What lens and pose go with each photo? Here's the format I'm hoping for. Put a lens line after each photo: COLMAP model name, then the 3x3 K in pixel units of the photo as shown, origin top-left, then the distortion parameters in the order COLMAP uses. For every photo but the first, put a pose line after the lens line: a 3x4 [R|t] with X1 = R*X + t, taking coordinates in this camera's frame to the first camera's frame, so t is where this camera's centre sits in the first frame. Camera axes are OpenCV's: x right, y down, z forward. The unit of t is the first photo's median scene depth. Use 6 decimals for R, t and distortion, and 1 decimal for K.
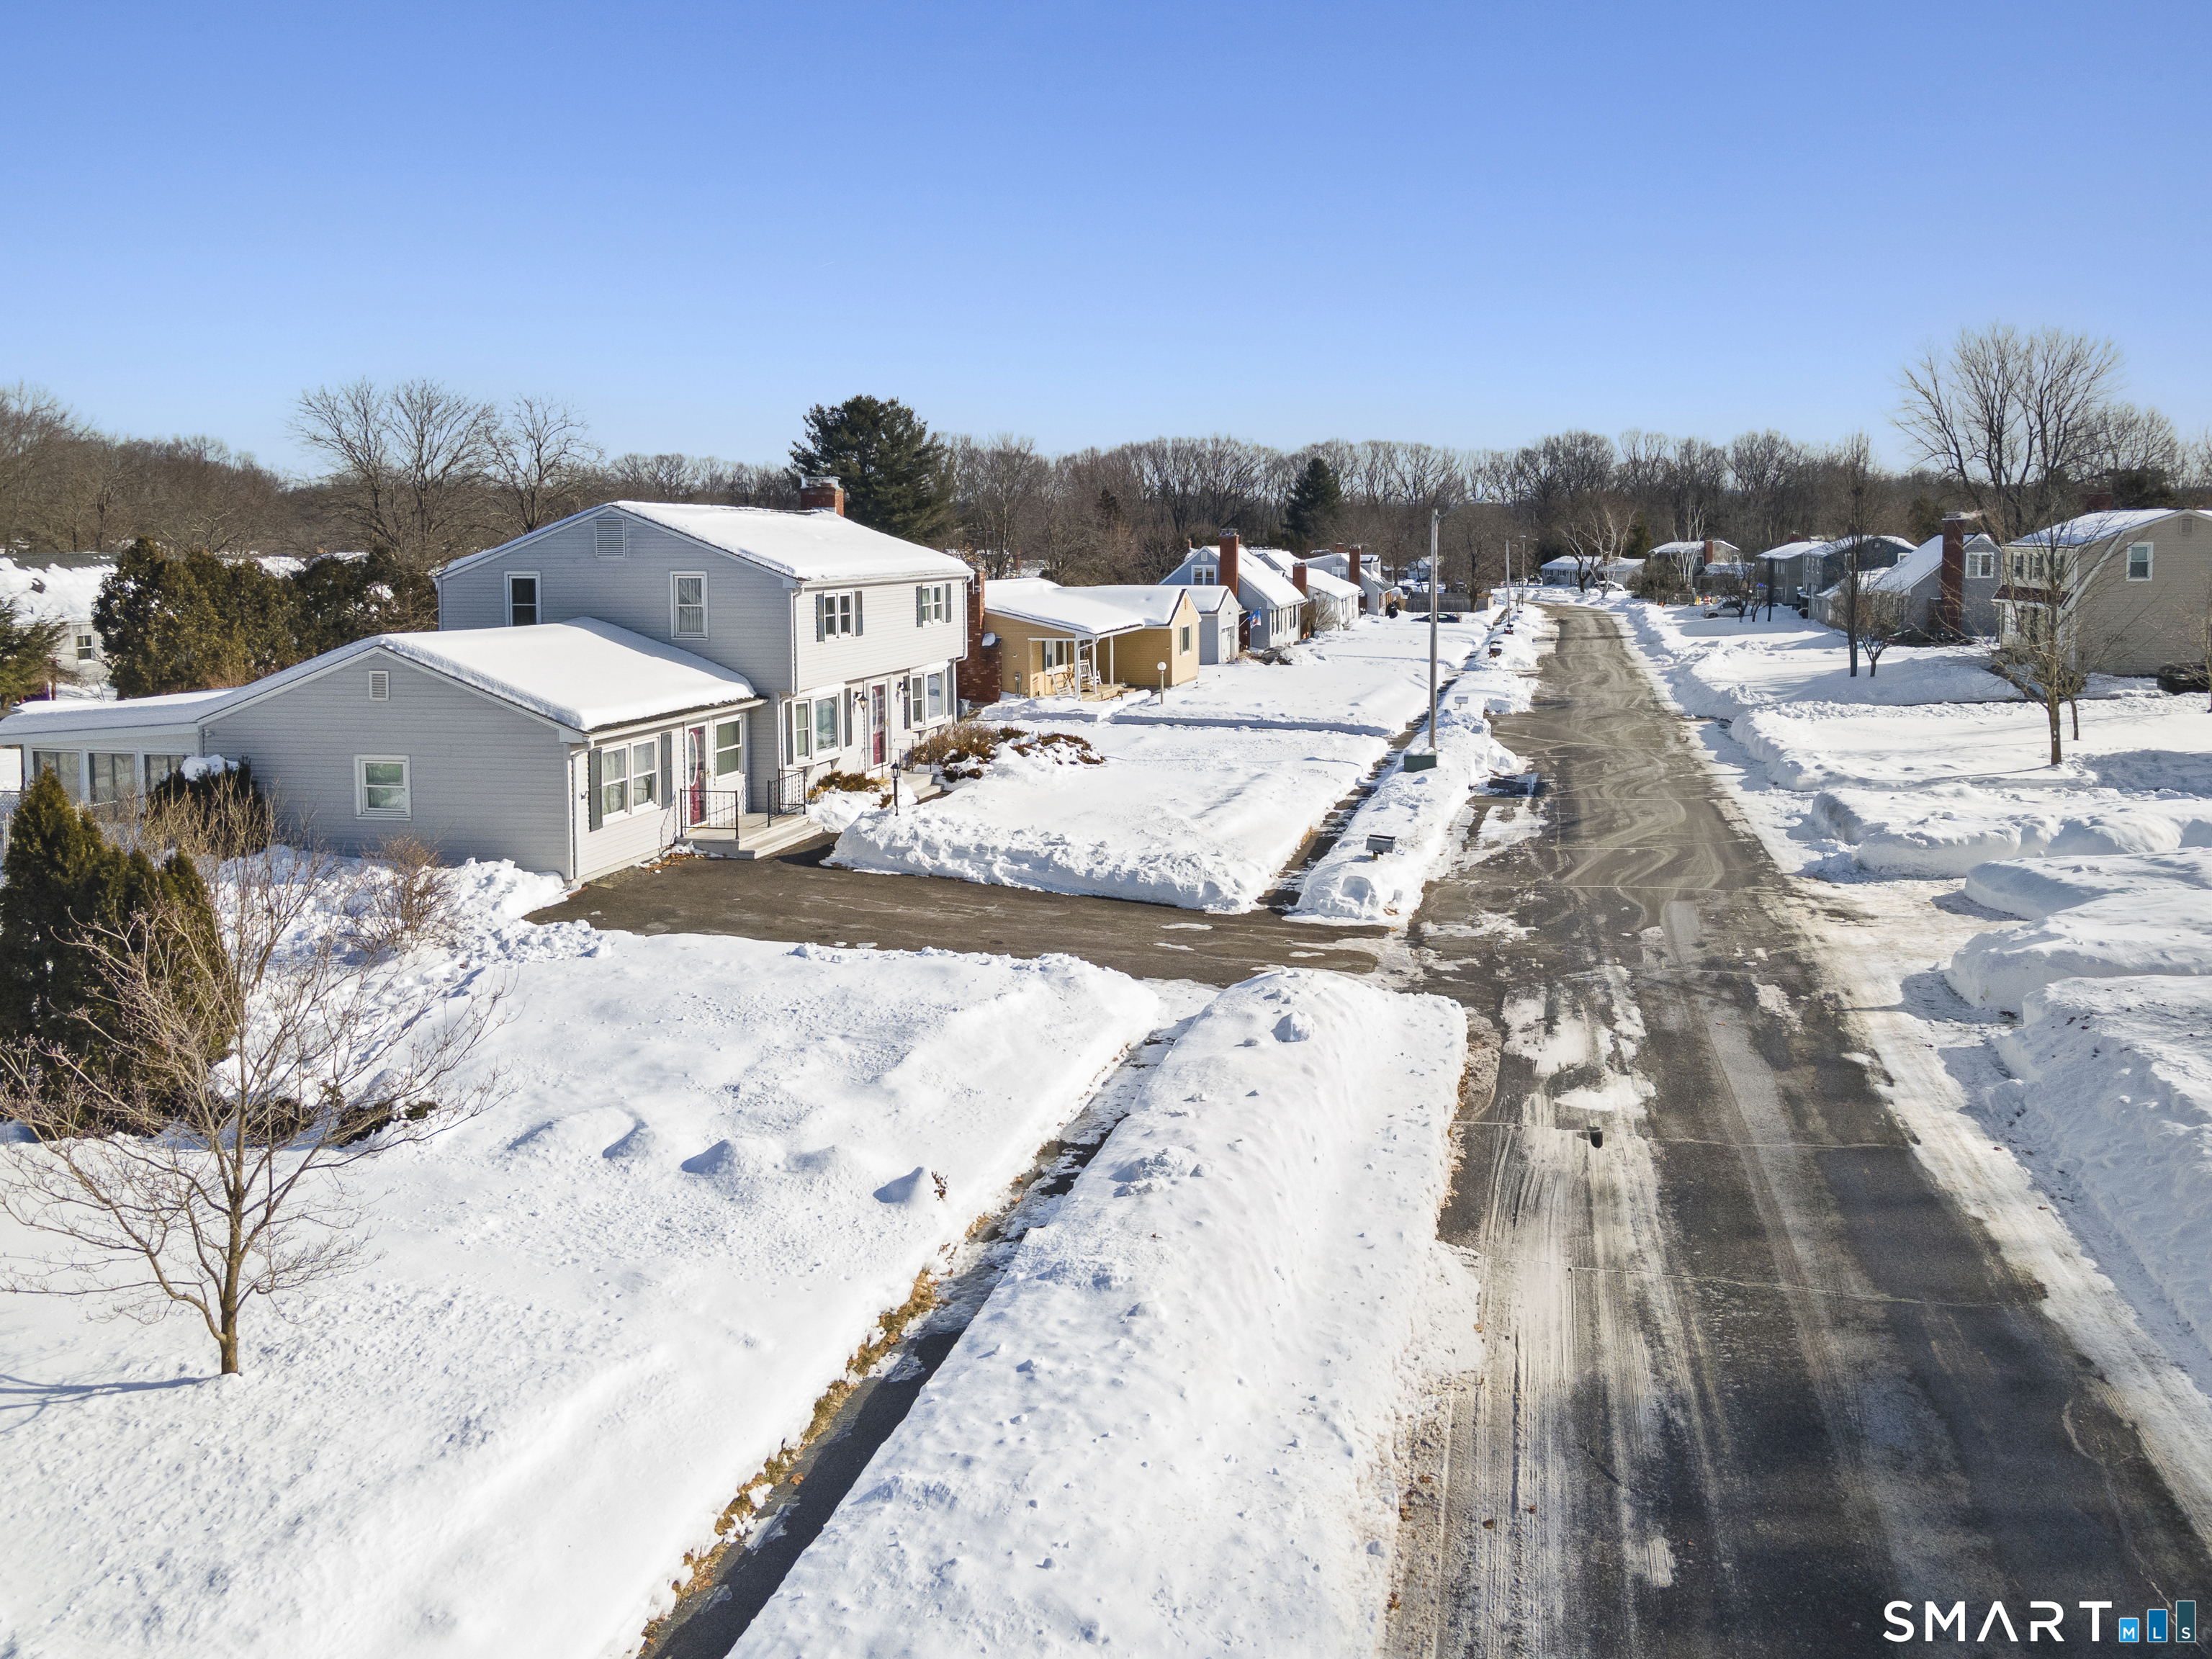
lens RADIAL K [[1580.8, 0, 1106.0], [0, 1580.8, 829.5], [0, 0, 1]] dist [0.041697, -0.000943]
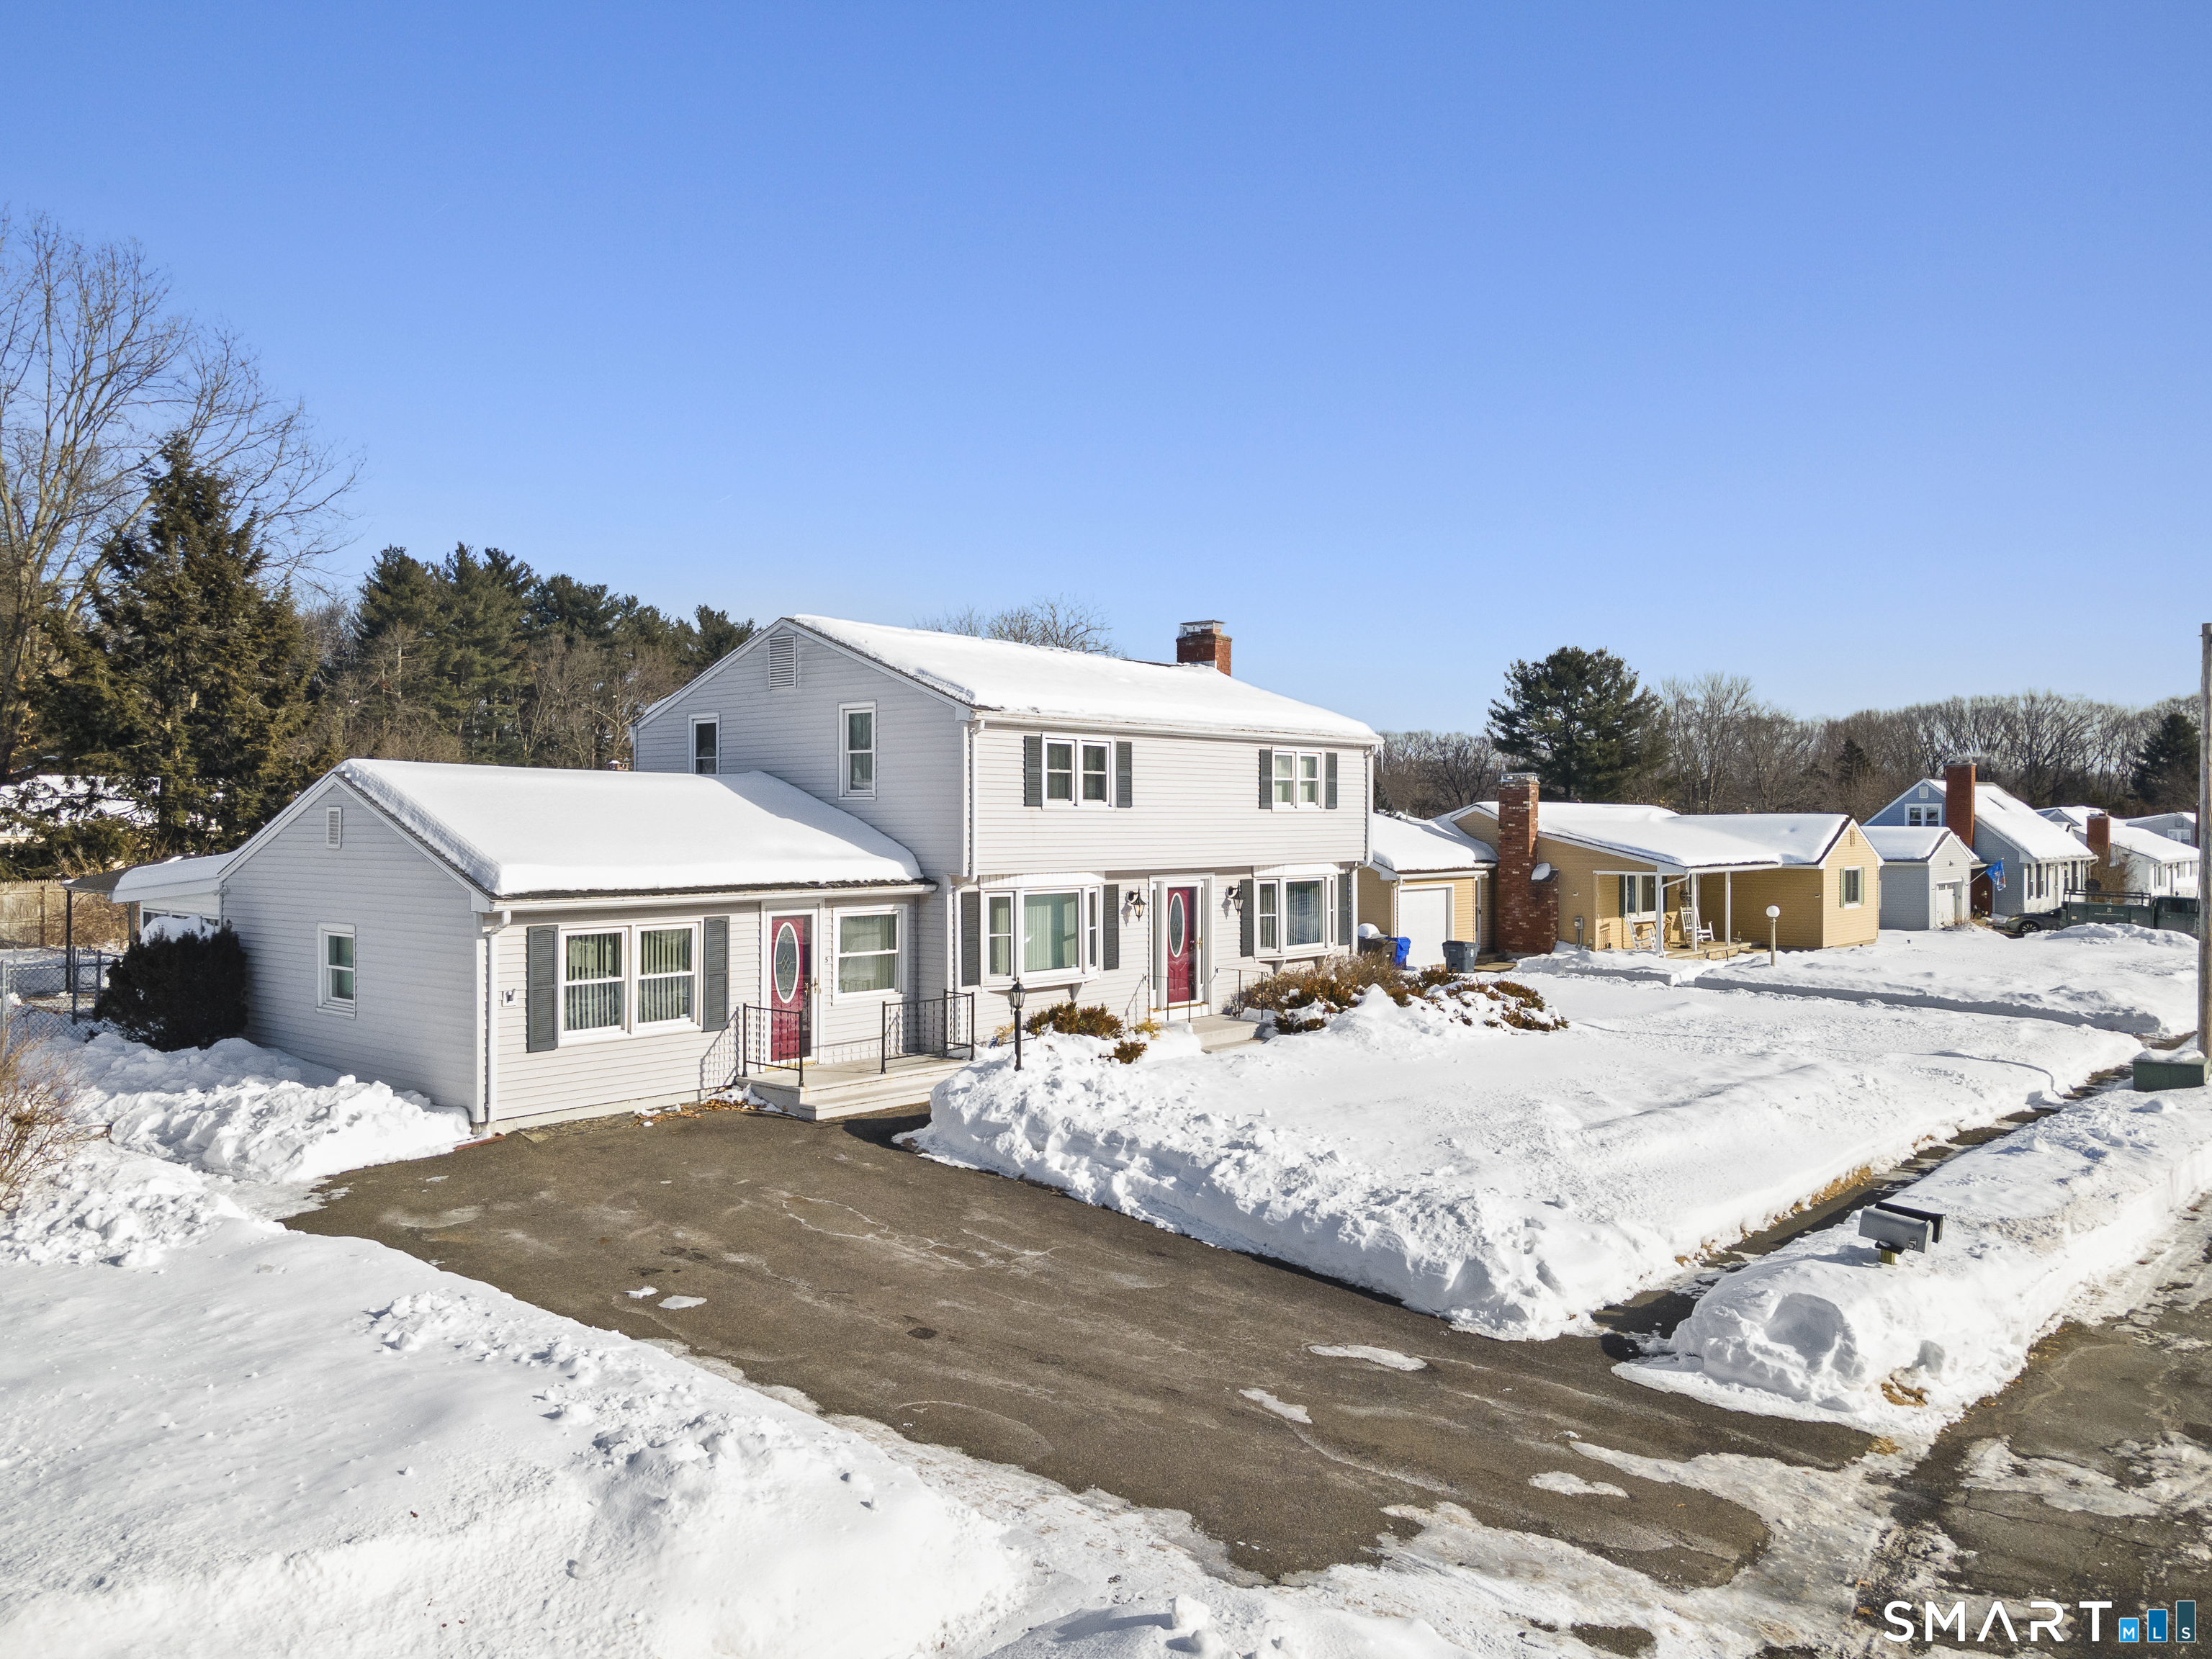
lens RADIAL K [[1580.8, 0, 1106.0], [0, 1580.8, 829.5], [0, 0, 1]] dist [0.041697, -0.000943]
pose [[0.893534, 0.016401, -0.448695, 0.147156], [-0.093145, 0.984363, -0.149508, -0.010651], [0.439227, 0.175384, 0.881090, 0.409896]]
